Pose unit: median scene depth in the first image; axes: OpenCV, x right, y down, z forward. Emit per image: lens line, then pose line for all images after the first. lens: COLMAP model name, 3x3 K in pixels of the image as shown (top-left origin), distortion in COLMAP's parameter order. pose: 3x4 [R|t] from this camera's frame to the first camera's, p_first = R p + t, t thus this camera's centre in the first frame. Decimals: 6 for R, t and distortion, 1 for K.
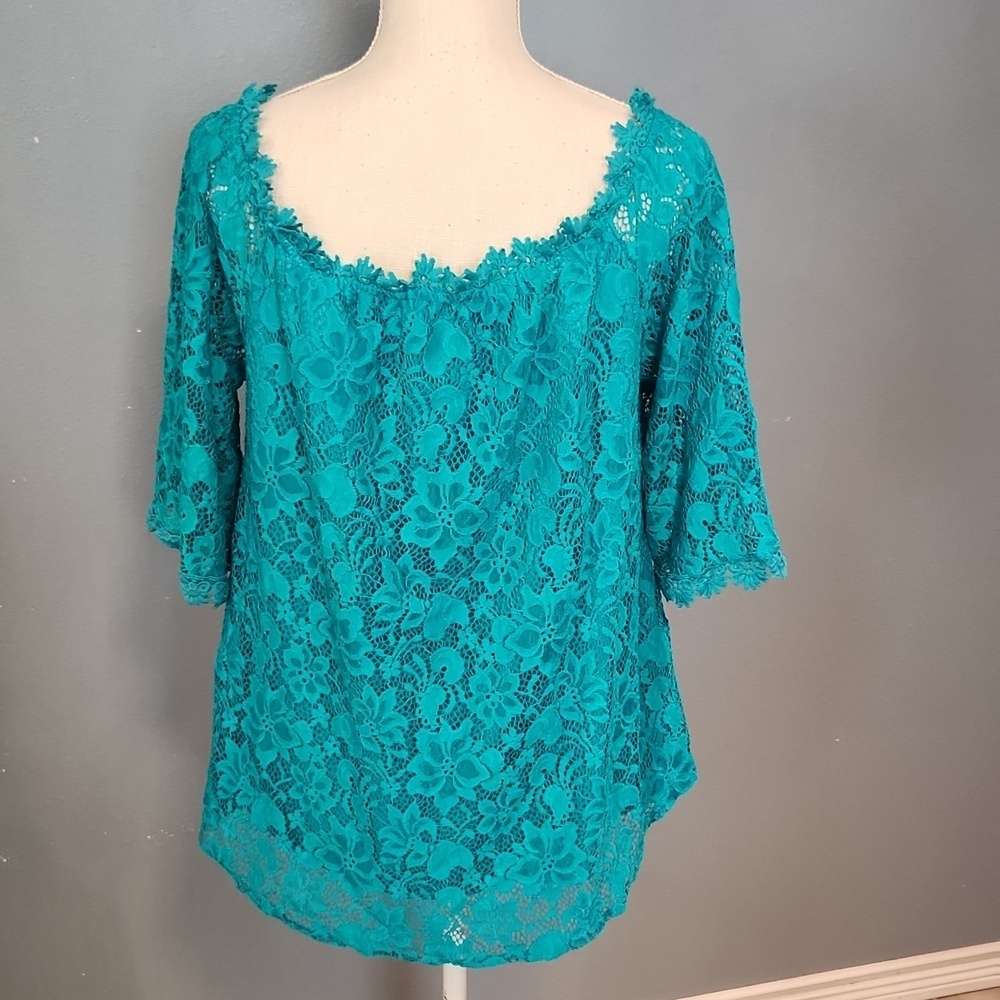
lens RADIAL K [[1478.8, 0, 502.9], [0, 1478.8, 502.5], [0, 0, 1]] dist [0.049323, 0.000000]
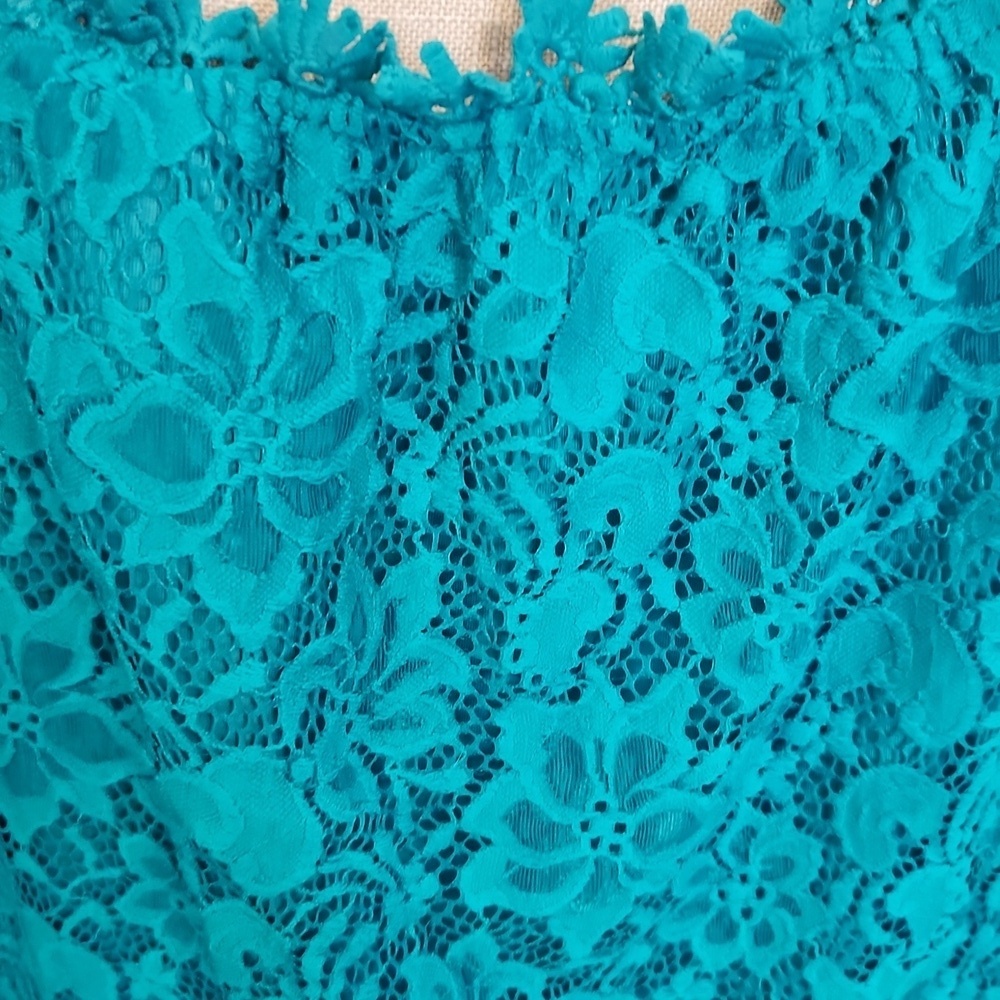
lens RADIAL K [[1478.8, 0, 494.2], [0, 1478.8, 493.2], [0, 0, 1]] dist [0.049323, 0.000000]
pose [[0.991994, -0.072524, 0.103384, -0.090359], [0.050019, 0.977343, 0.205666, -0.127717], [-0.115957, -0.198849, 0.973146, 0.722993]]
